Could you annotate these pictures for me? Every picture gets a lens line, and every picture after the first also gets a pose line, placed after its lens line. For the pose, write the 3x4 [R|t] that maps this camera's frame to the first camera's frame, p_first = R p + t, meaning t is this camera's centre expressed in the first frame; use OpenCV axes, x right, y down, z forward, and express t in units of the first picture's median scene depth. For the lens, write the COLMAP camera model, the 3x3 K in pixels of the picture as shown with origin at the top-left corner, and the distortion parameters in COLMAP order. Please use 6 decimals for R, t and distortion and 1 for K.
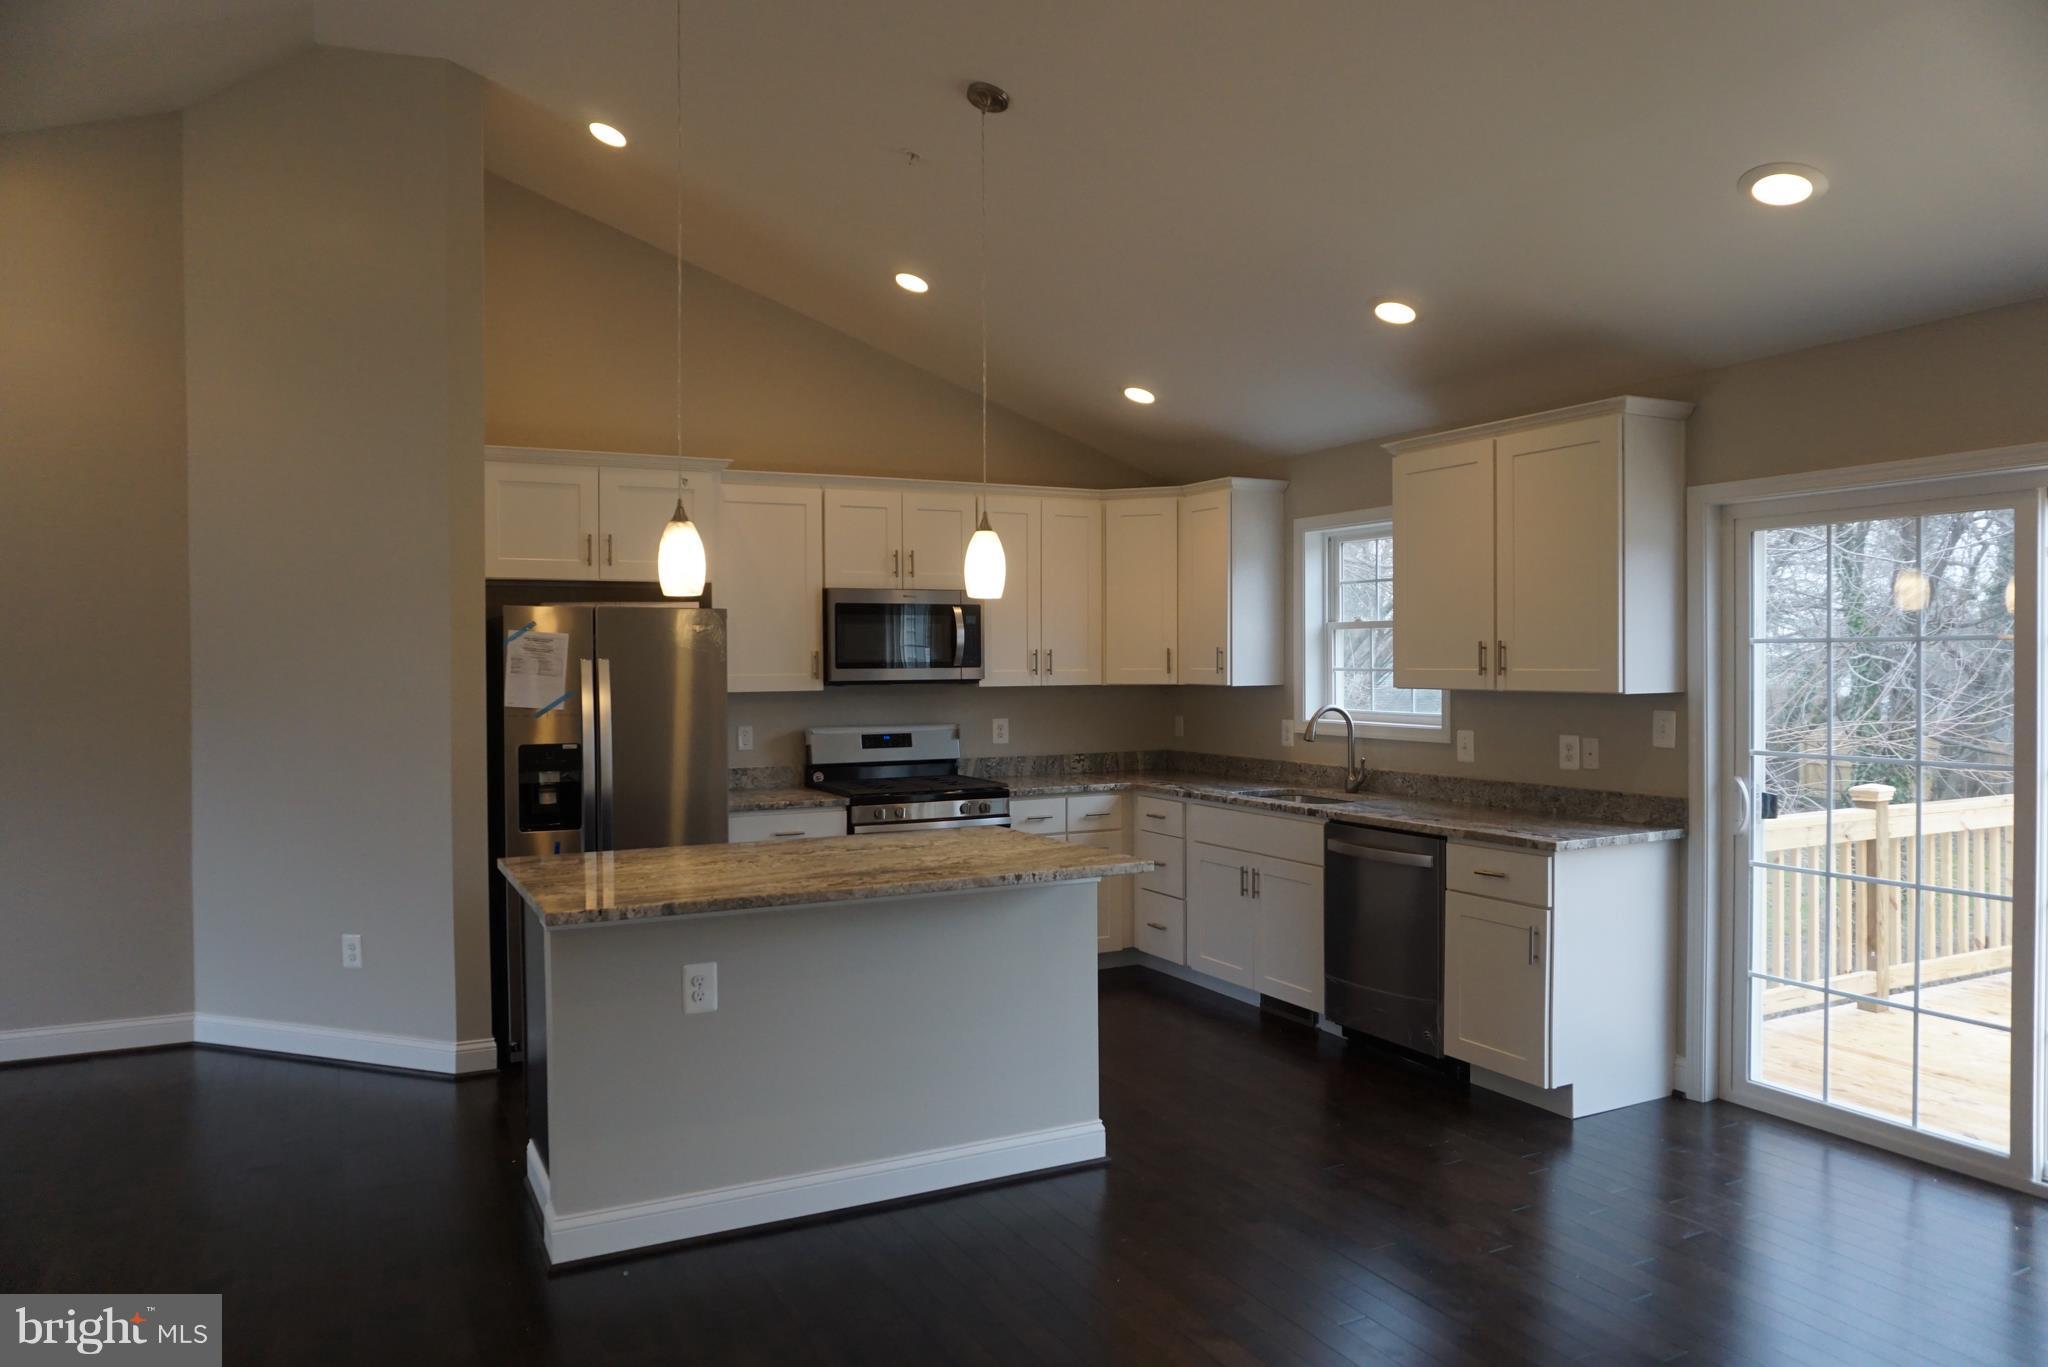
lens RADIAL K [[1377.4, 0, 1037.4], [0, 1377.4, 671.4], [0, 0, 1]] dist [-0.047980, 0.024565]
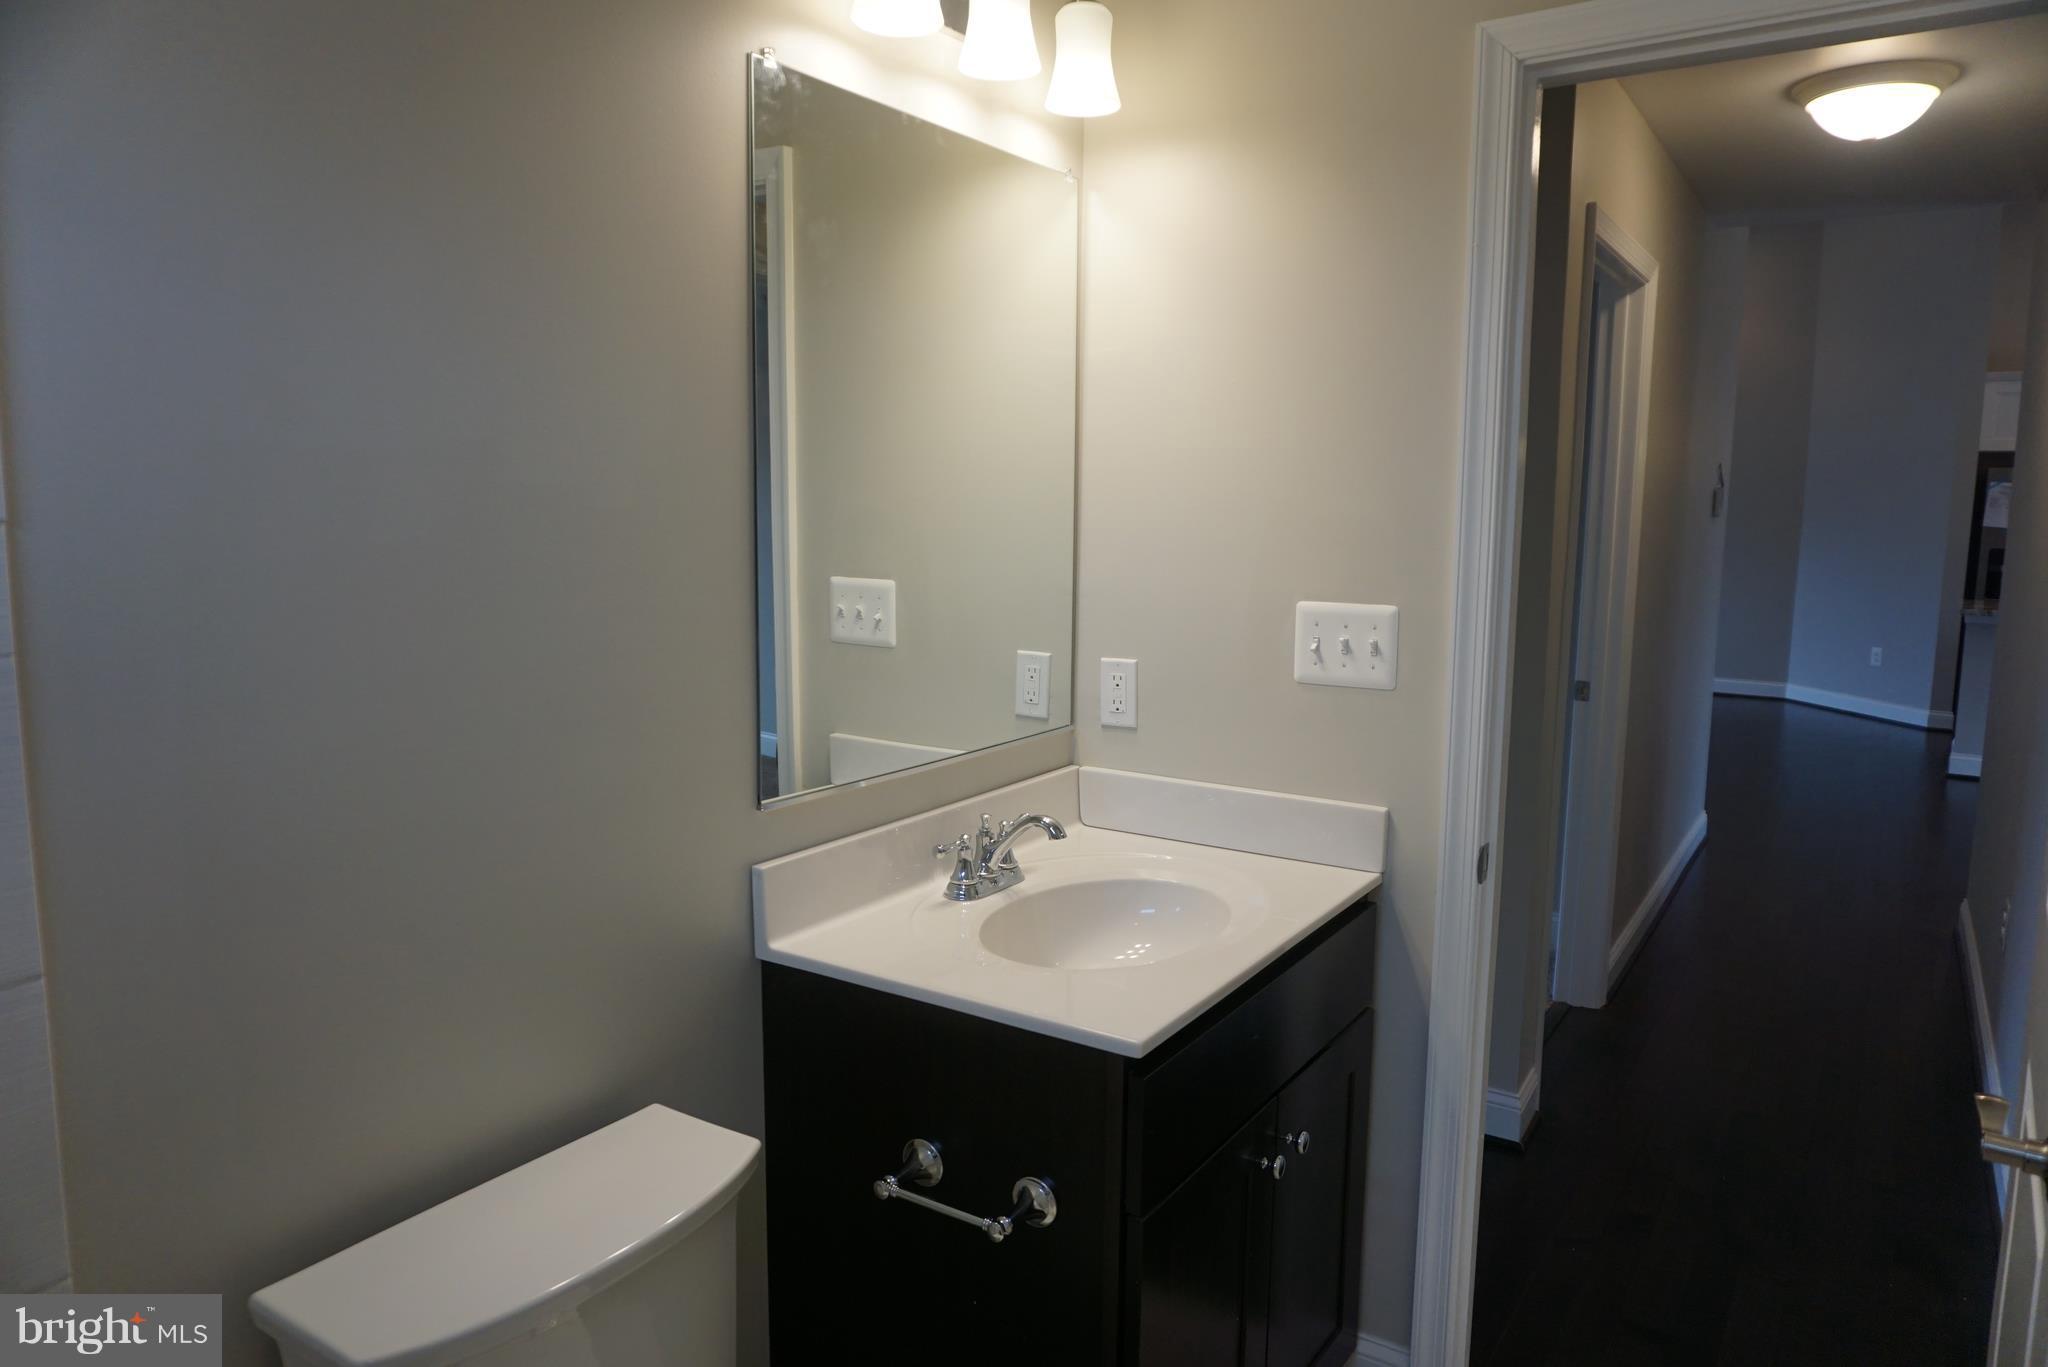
lens RADIAL K [[1377.4, 0, 1004.9], [0, 1377.4, 686.9], [0, 0, 1]] dist [-0.047980, 0.024565]
pose [[0.493316, 0.129803, -0.860111, 0.491711], [-0.020928, 0.990288, 0.137446, 0.017639], [0.869598, -0.049804, 0.491241, -0.916003]]
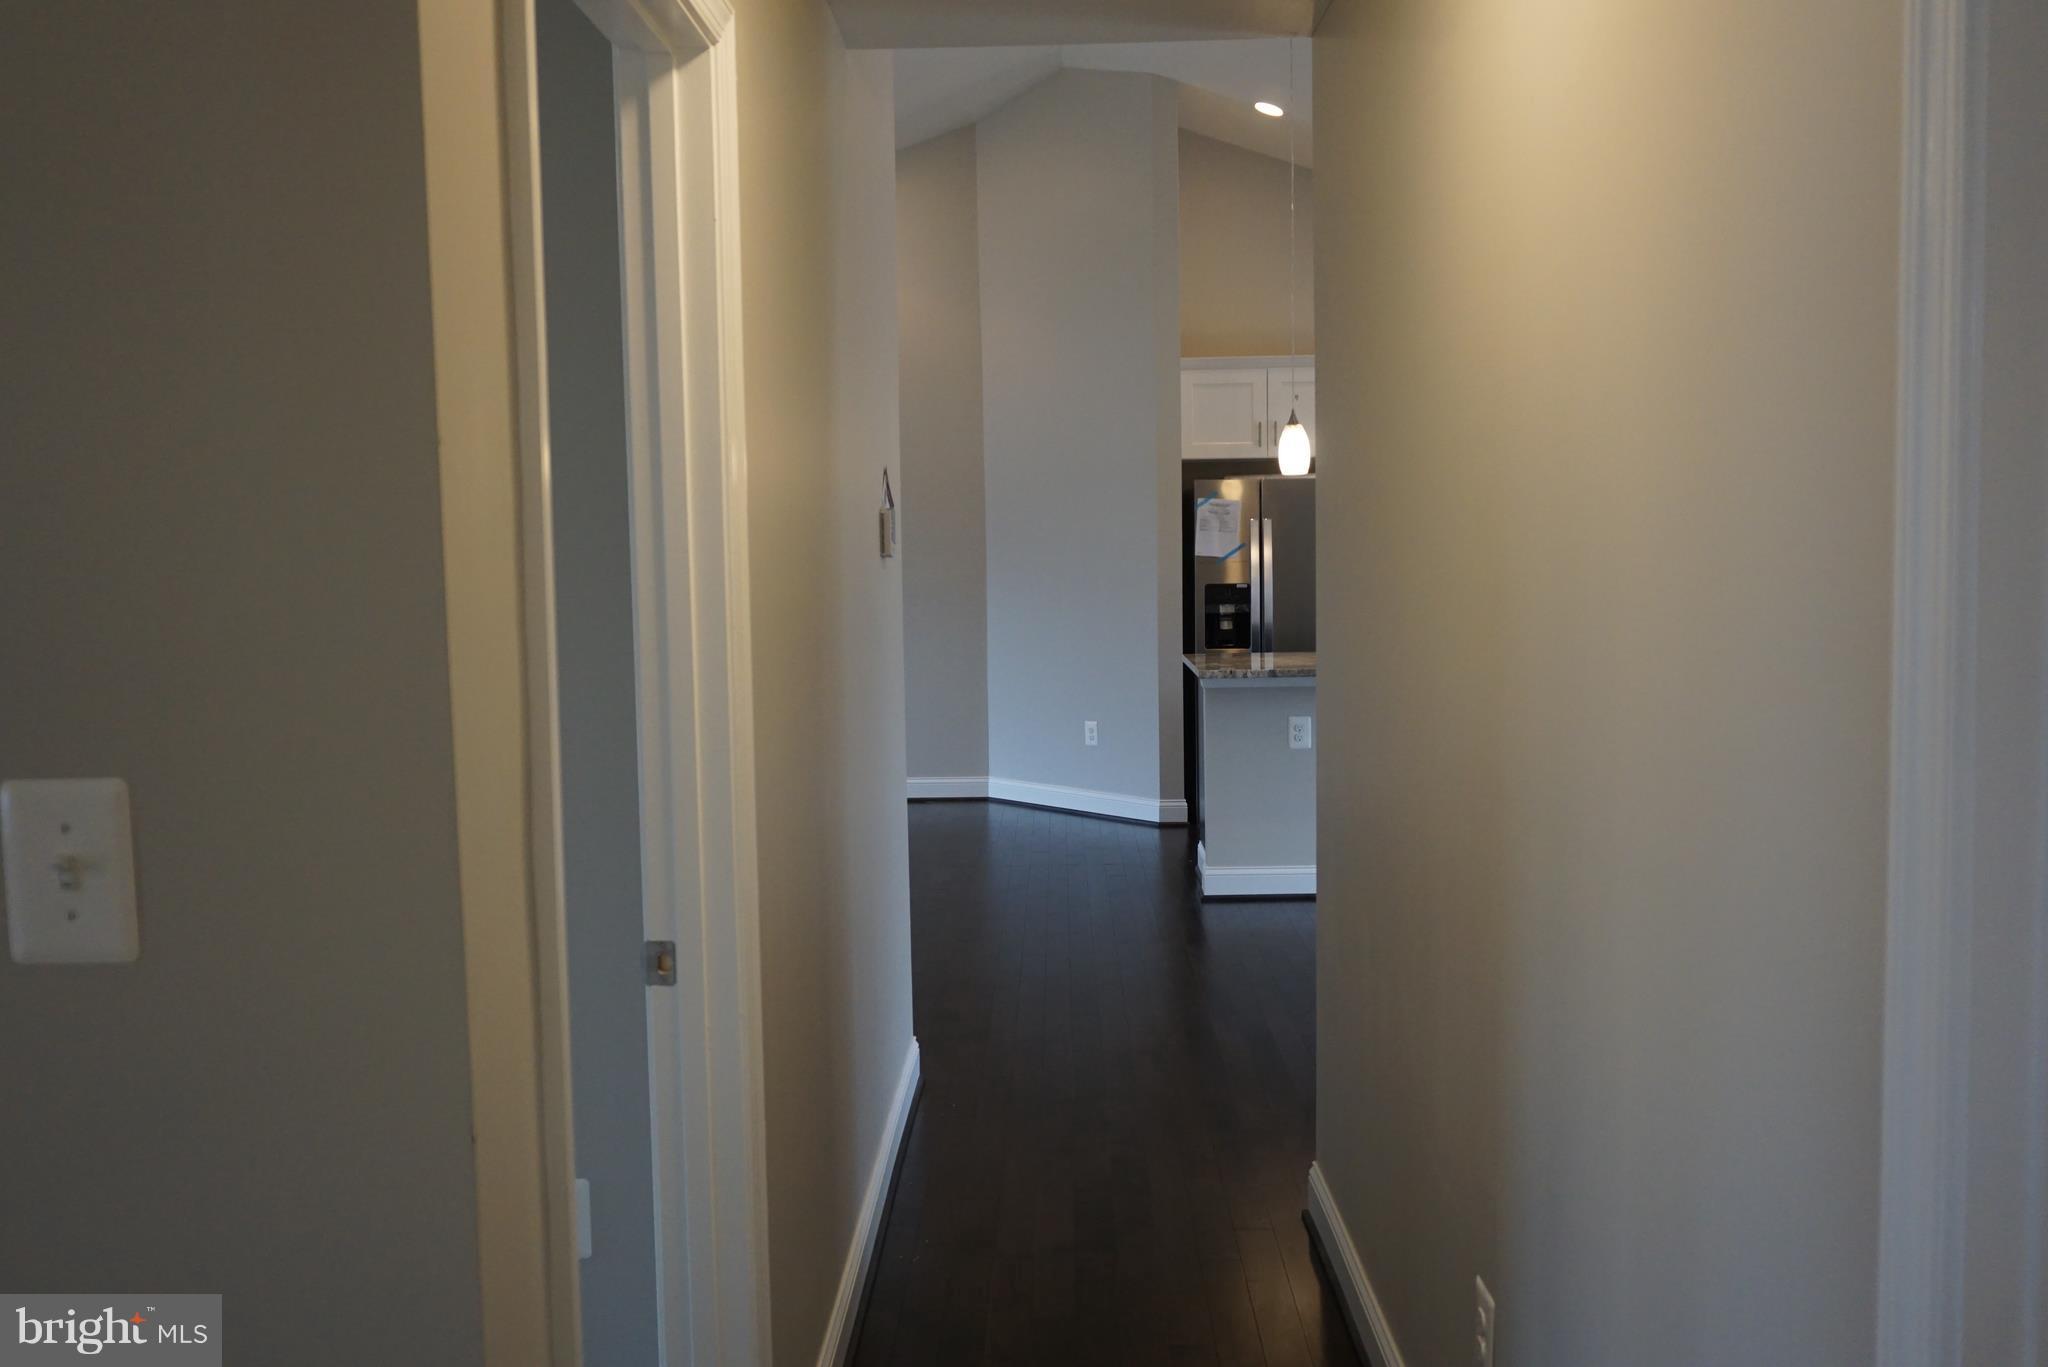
lens RADIAL K [[1877.1, 0, 1032.2], [0, 1877.1, 686.8], [0, 0, 1]] dist [-0.002890, 0.000000]
pose [[0.880571, 0.029908, -0.472970, 0.338113], [0.005853, 0.997244, 0.073957, 0.016582], [0.473879, -0.067892, 0.877969, -0.687639]]
